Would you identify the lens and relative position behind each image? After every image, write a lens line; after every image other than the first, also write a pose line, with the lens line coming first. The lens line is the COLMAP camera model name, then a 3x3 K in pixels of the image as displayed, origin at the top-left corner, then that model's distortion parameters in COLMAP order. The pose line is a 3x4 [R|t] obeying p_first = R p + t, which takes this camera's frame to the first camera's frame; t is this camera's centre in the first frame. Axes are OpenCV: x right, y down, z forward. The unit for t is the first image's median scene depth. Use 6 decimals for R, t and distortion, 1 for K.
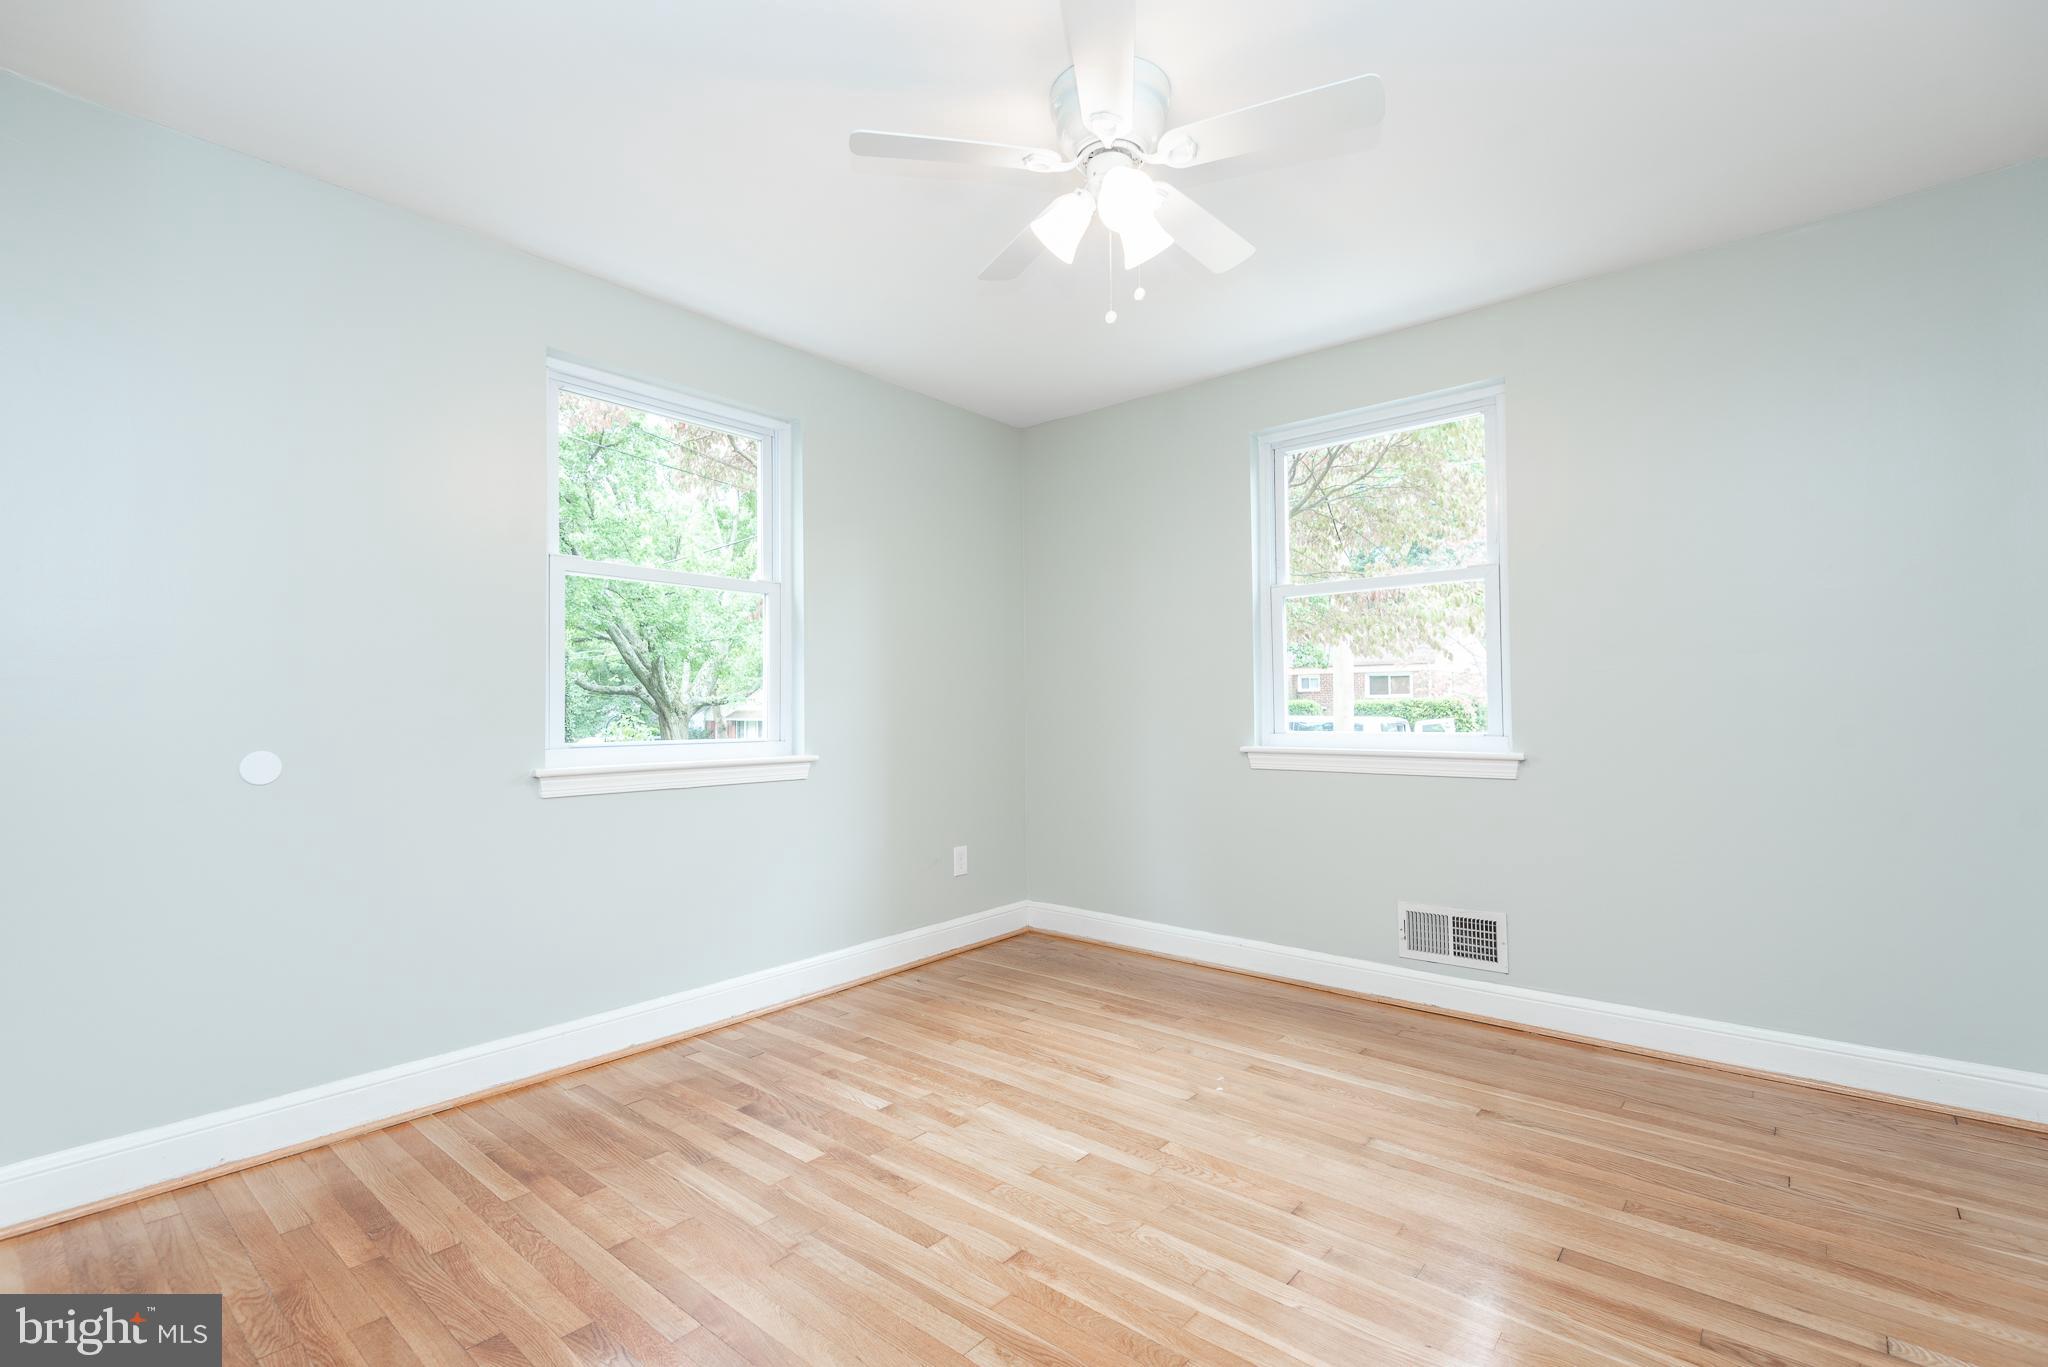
lens RADIAL K [[913.8, 0, 1024.0], [0, 913.8, 683.5], [0, 0, 1]] dist [0.037130, -0.024873]
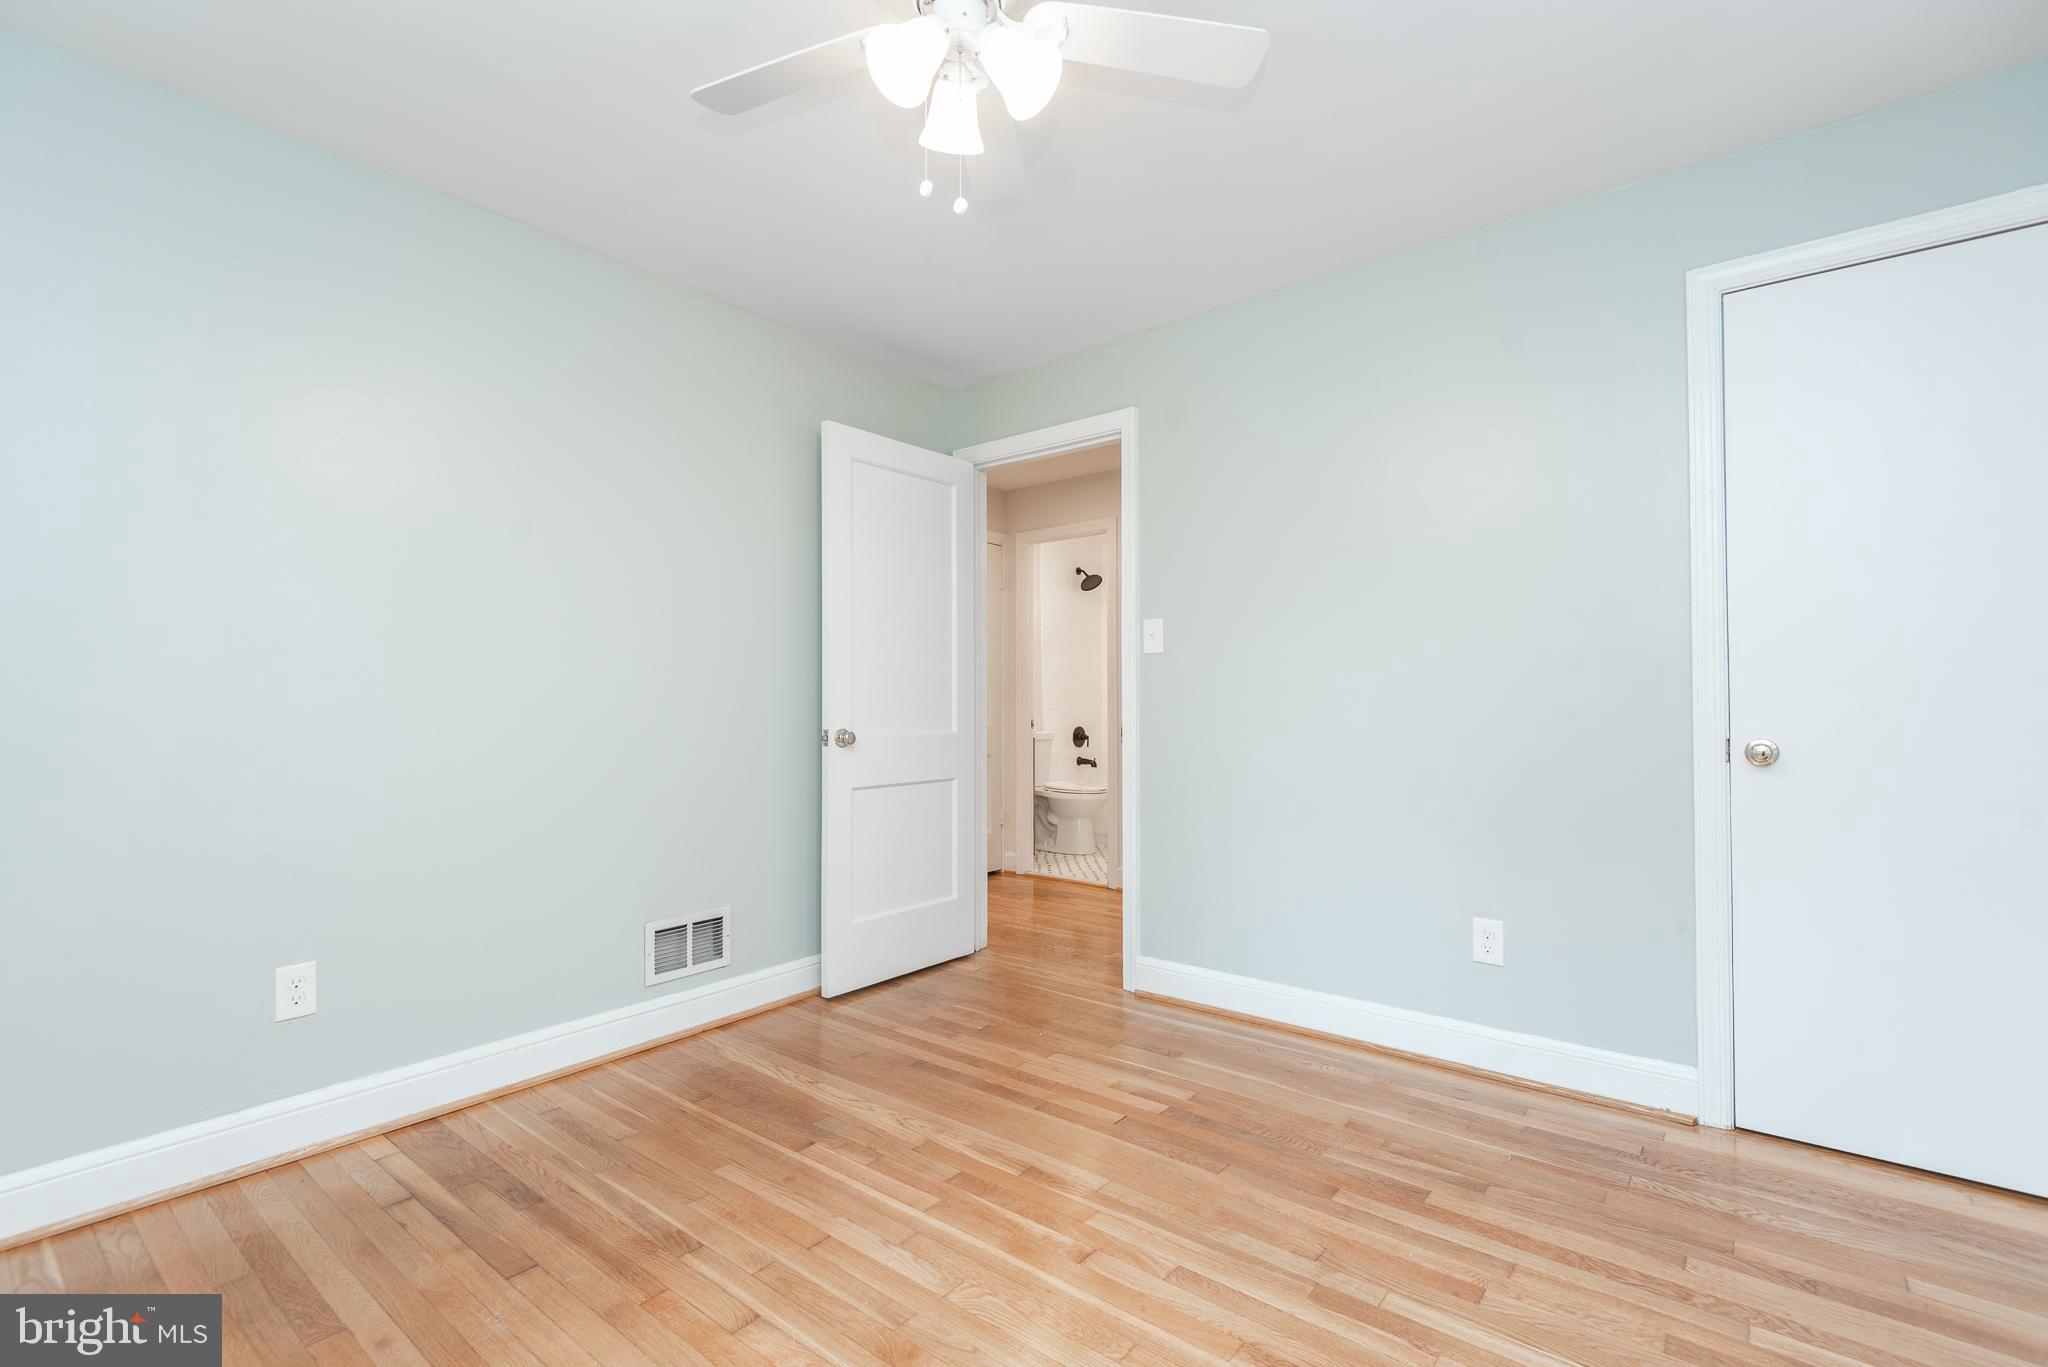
lens RADIAL K [[913.8, 0, 1024.0], [0, 913.8, 683.5], [0, 0, 1]] dist [0.037130, -0.024873]
pose [[-0.999644, 0.007981, -0.025445, 0.079628], [0.009166, 0.998863, -0.046788, 0.054689], [0.025043, -0.047005, -0.998581, 2.083913]]
